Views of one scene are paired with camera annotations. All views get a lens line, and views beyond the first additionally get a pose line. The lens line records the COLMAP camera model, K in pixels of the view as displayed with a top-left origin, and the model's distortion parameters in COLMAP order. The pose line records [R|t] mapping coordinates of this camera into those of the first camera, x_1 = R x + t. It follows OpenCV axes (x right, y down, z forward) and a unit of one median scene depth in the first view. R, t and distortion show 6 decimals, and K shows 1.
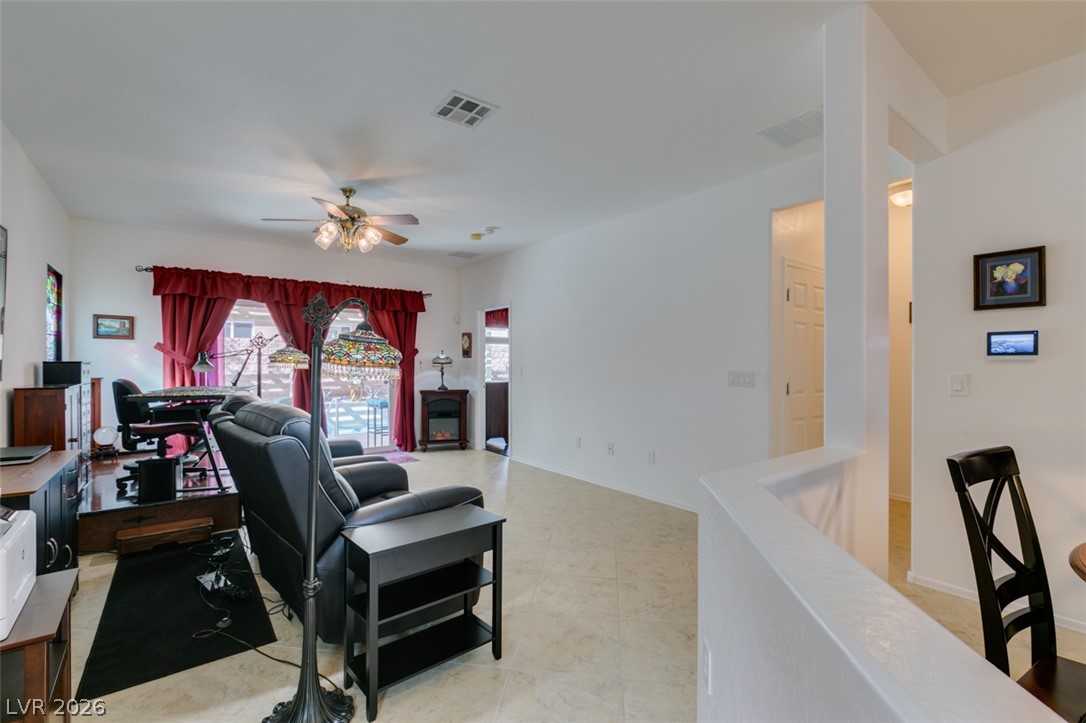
lens RADIAL K [[487.9, 0, 538.1], [0, 487.9, 361.5], [0, 0, 1]] dist [0.005806, -0.003064]
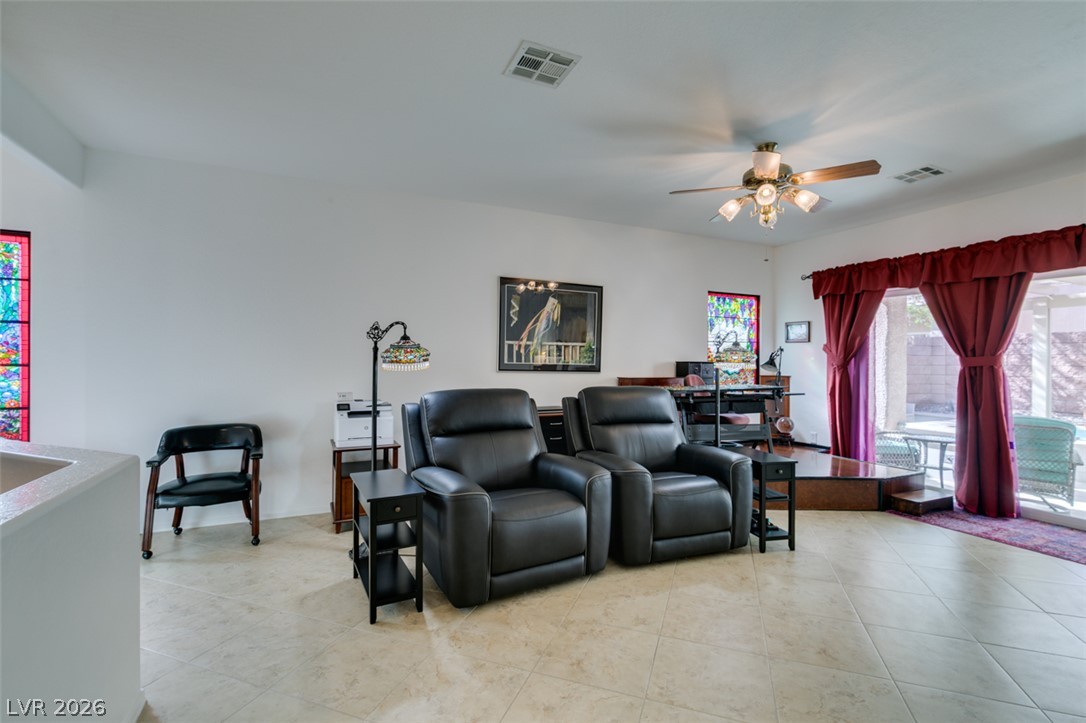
lens RADIAL K [[487.9, 0, 543.0], [0, 487.9, 362.4], [0, 0, 1]] dist [0.005806, -0.003064]
pose [[-0.211860, -0.001415, -0.977299, 0.320272], [-0.001882, 0.999998, -0.001040, 0.002552], [0.977298, 0.001619, -0.211862, 0.556489]]
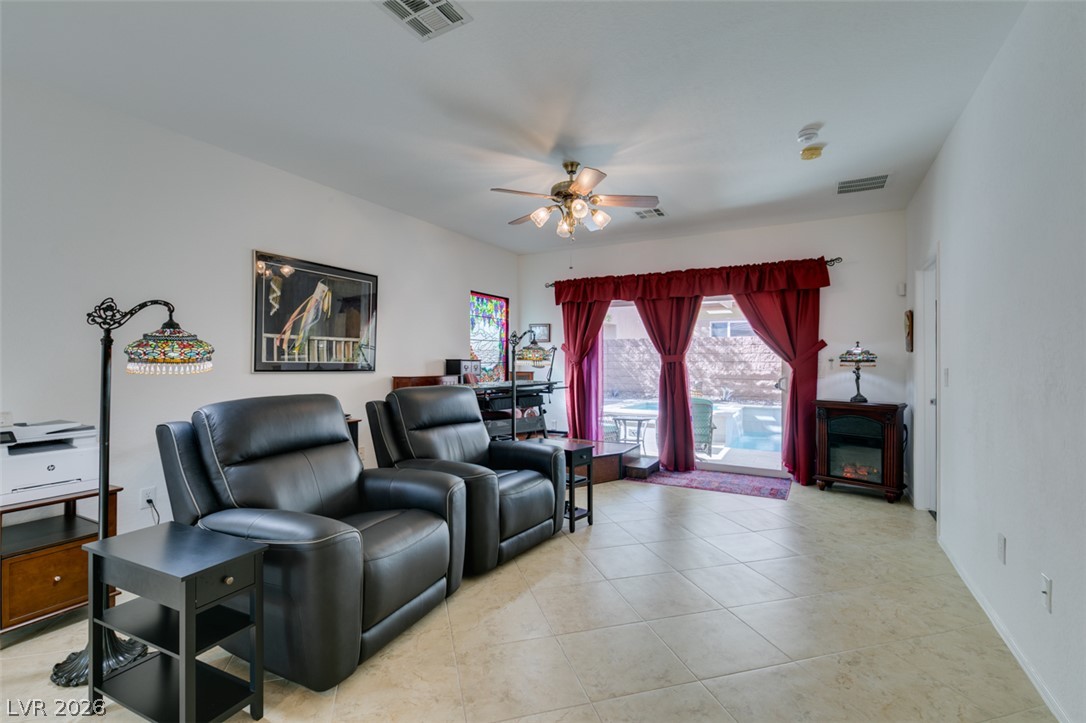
lens RADIAL K [[487.9, 0, 542.2], [0, 487.9, 359.6], [0, 0, 1]] dist [0.005806, -0.003064]
pose [[0.401897, -0.002500, -0.915681, 0.271926], [0.002797, 0.999995, -0.001502, 0.002000], [0.915681, -0.001958, 0.401902, 0.408947]]
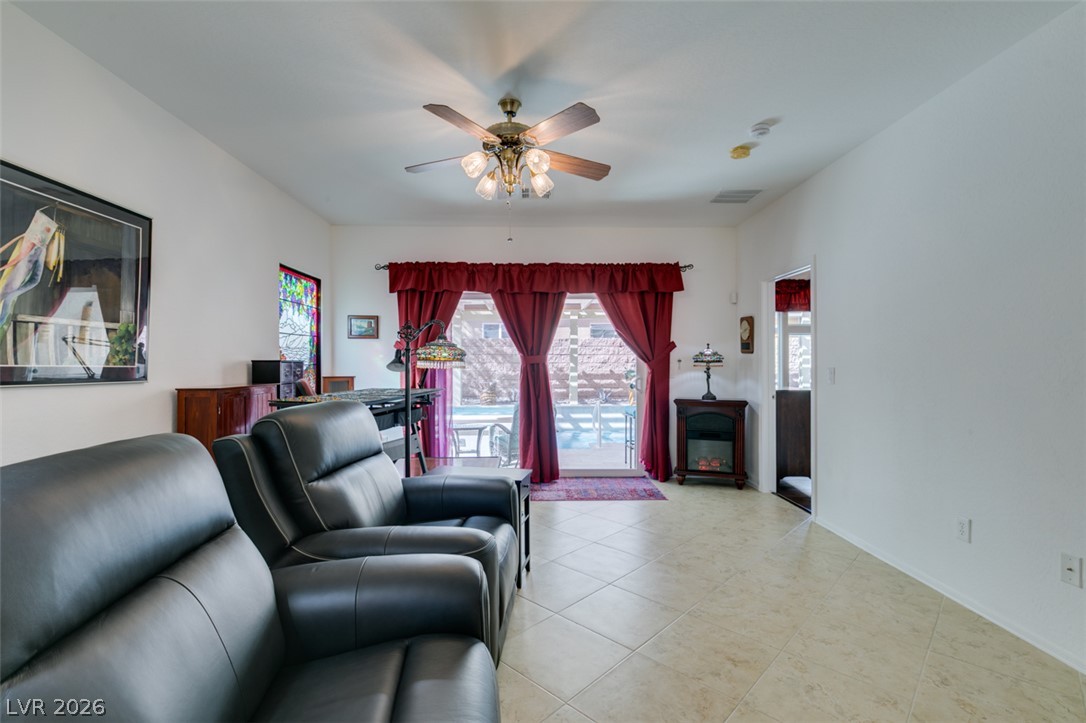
lens RADIAL K [[487.9, 0, 533.1], [0, 487.9, 363.7], [0, 0, 1]] dist [0.005806, -0.003064]
pose [[0.803024, 0.000110, -0.595946, 0.024699], [0.004307, 0.999973, 0.005988, 0.001836], [0.595931, -0.007375, 0.803002, 0.327960]]
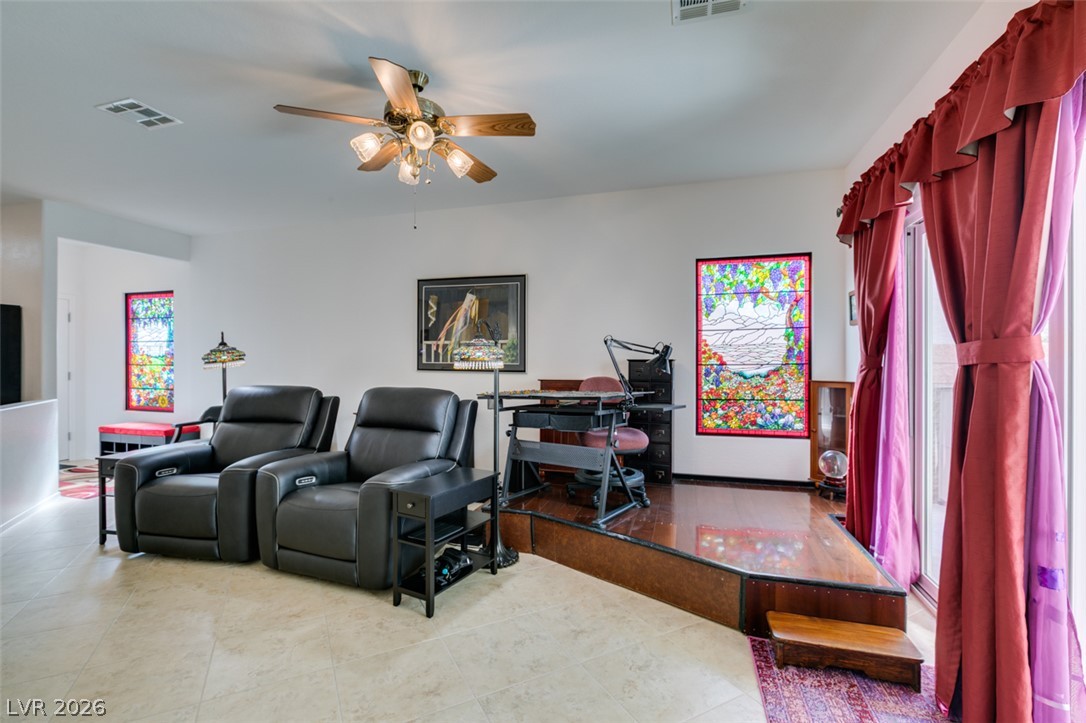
lens RADIAL K [[487.9, 0, 541.9], [0, 487.9, 363.7], [0, 0, 1]] dist [0.005806, -0.003064]
pose [[-0.811683, 0.003832, -0.584086, -0.110891], [0.003527, 0.999992, 0.001659, 0.003791], [0.584088, -0.000714, -0.811690, 1.087462]]
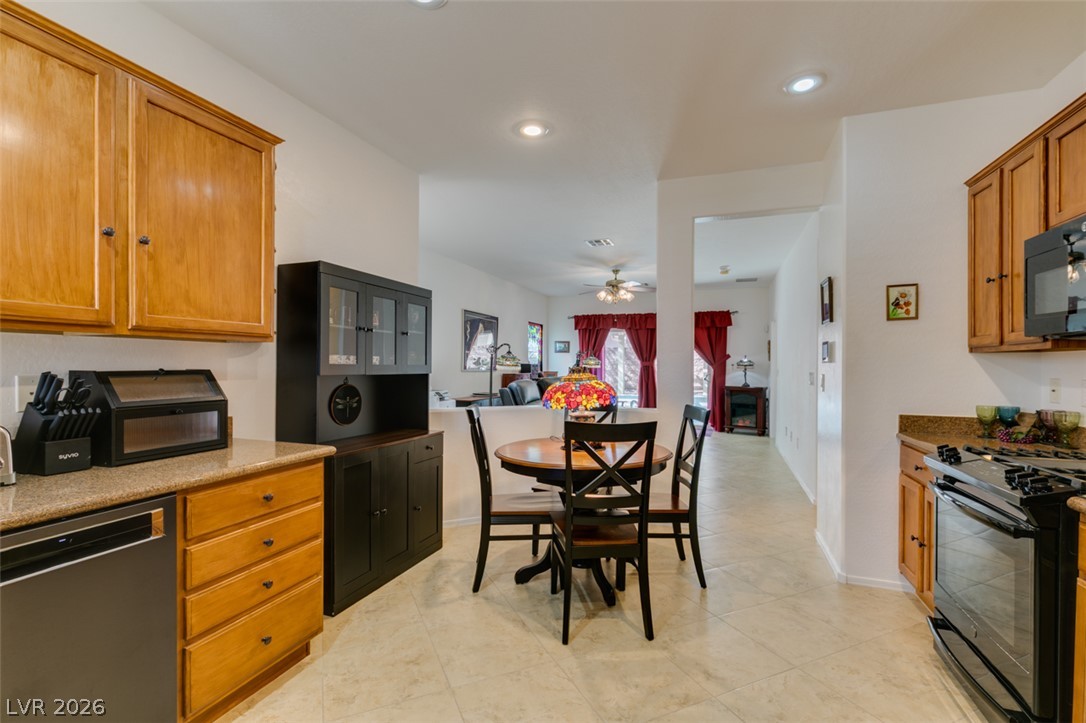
lens RADIAL K [[487.9, 0, 540.1], [0, 487.9, 361.6], [0, 0, 1]] dist [0.005806, -0.003064]
pose [[0.537093, -0.000611, -0.843523, 0.682837], [-0.001030, 0.999999, -0.001380, -0.004648], [0.843522, 0.001610, 0.537092, -0.148783]]
